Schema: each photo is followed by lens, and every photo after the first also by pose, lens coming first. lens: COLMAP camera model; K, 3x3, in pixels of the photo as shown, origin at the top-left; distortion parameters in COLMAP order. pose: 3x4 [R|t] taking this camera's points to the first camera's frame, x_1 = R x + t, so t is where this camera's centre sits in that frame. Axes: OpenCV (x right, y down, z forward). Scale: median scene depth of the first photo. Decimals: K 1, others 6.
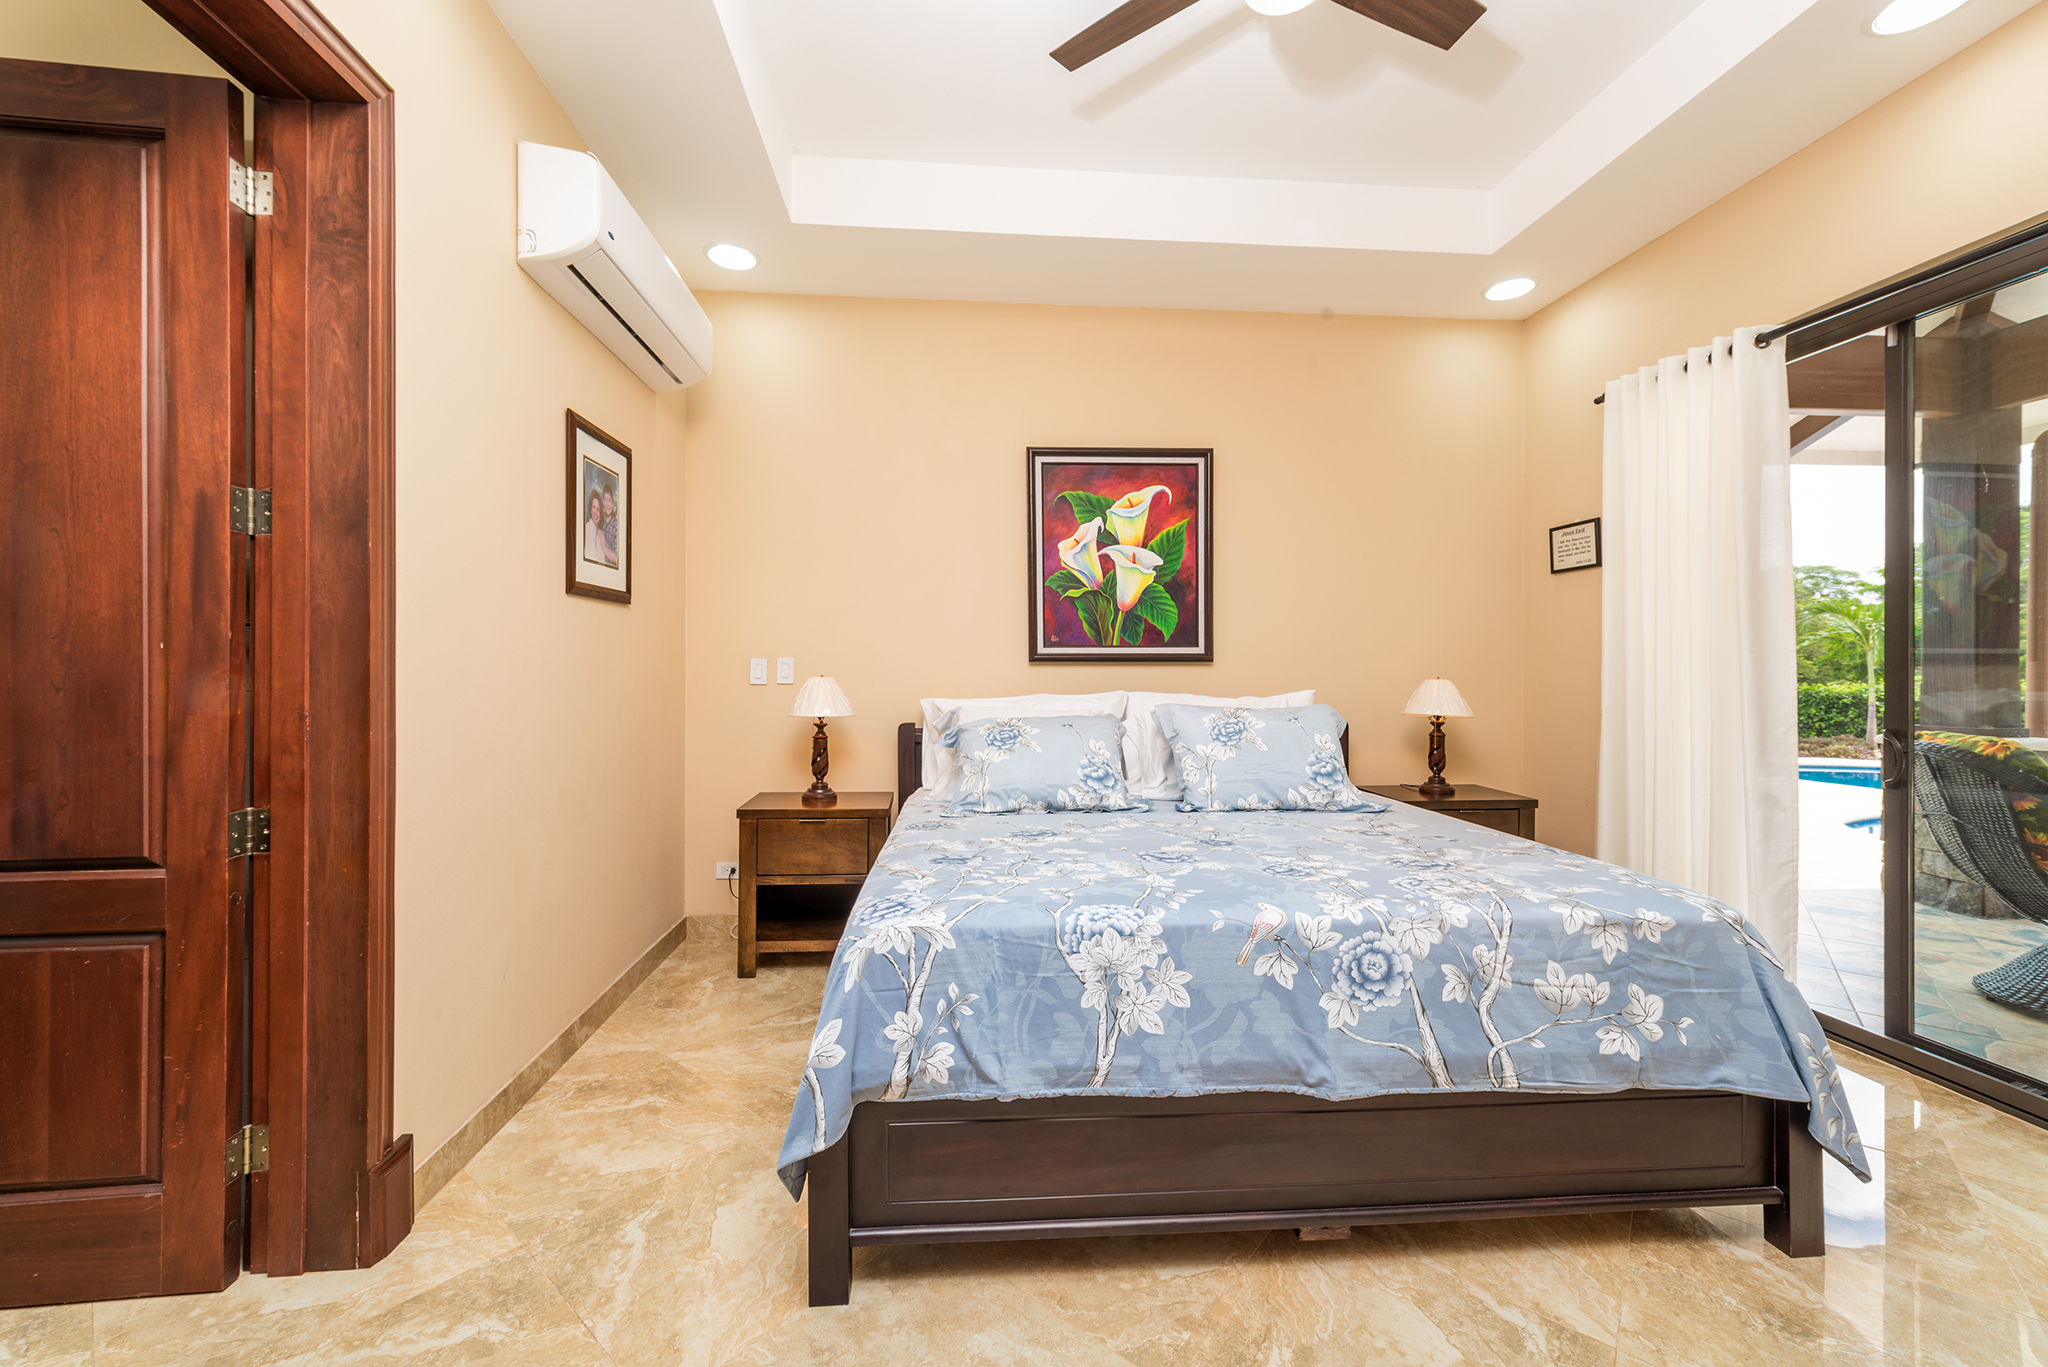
lens RADIAL K [[795.2, 0, 1014.4], [0, 795.2, 675.6], [0, 0, 1]] dist [0.002309, 0.000240]
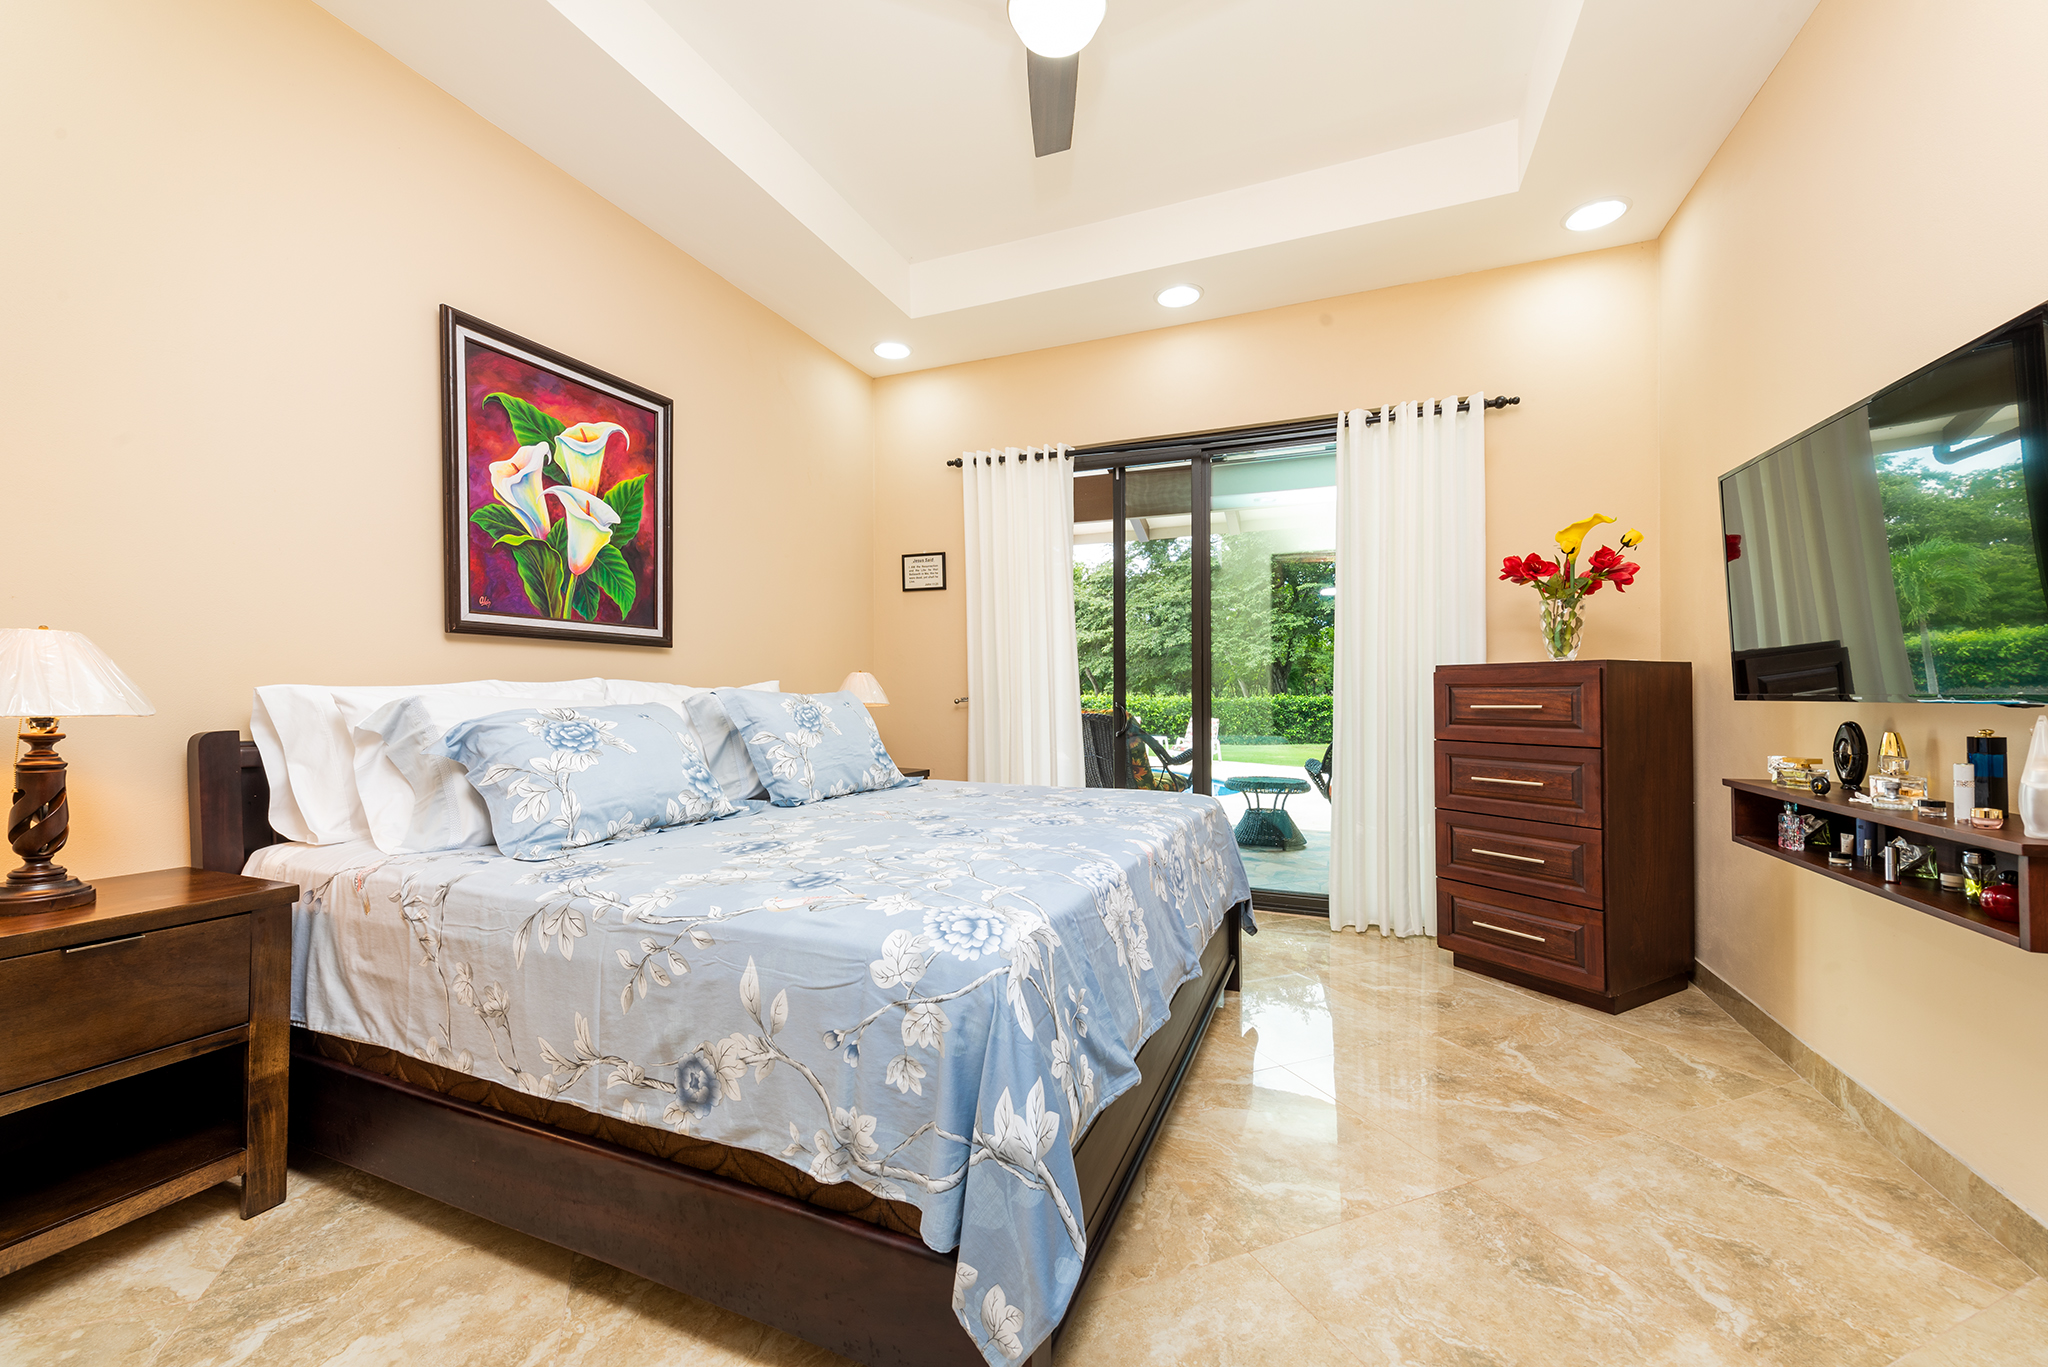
lens RADIAL K [[795.2, 0, 1020.4], [0, 795.2, 689.2], [0, 0, 1]] dist [0.002309, 0.000240]
pose [[0.452465, 0.005631, 0.891764, -0.349925], [0.001903, 0.999972, -0.007280, 0.034910], [-0.891780, 0.004991, 0.452441, 0.277389]]
